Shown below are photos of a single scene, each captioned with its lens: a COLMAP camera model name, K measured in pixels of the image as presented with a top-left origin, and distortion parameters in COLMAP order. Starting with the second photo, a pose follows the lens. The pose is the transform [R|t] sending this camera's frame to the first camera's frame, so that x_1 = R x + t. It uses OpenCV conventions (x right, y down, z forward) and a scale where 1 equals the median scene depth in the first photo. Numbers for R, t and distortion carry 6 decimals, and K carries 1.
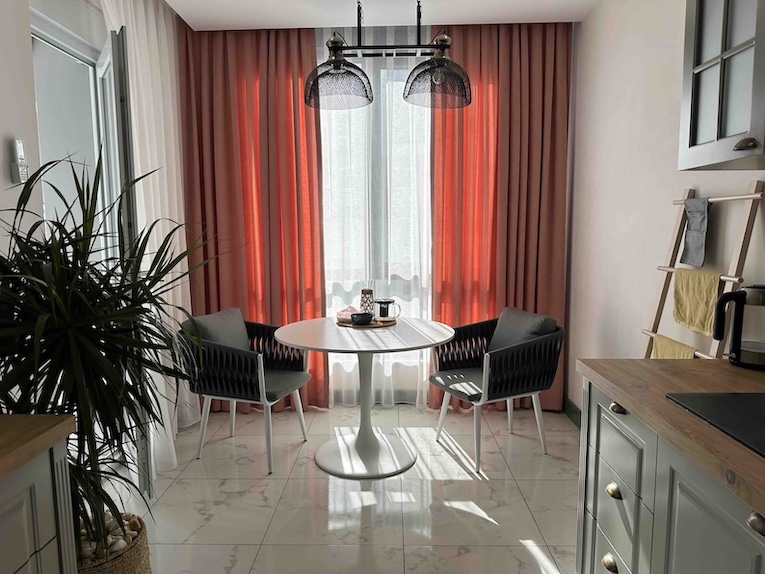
lens RADIAL K [[537.8, 0, 382.5], [0, 537.8, 287.0], [0, 0, 1]] dist [0.061228, -0.000731]
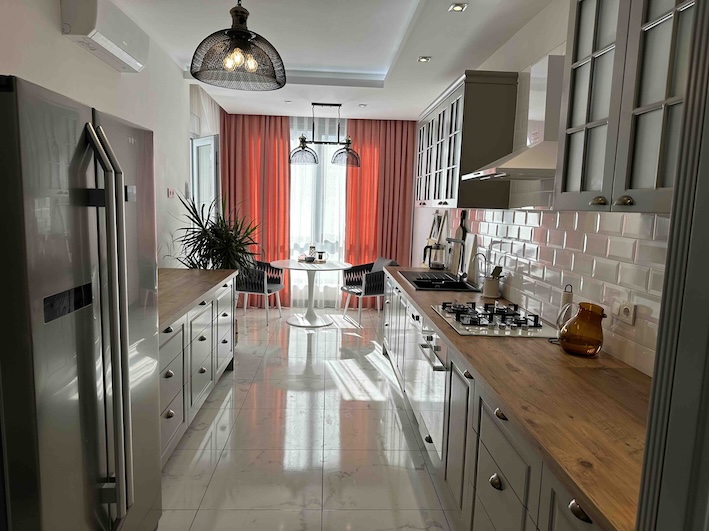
lens RADIAL K [[498.4, 0, 354.5], [0, 498.4, 265.5], [0, 0, 1]] dist [0.061228, -0.000731]
pose [[0.996805, 0.029088, 0.074391, -0.007507], [-0.029940, 0.999498, 0.010361, 0.050878], [-0.074052, -0.012555, 0.997175, -0.878477]]
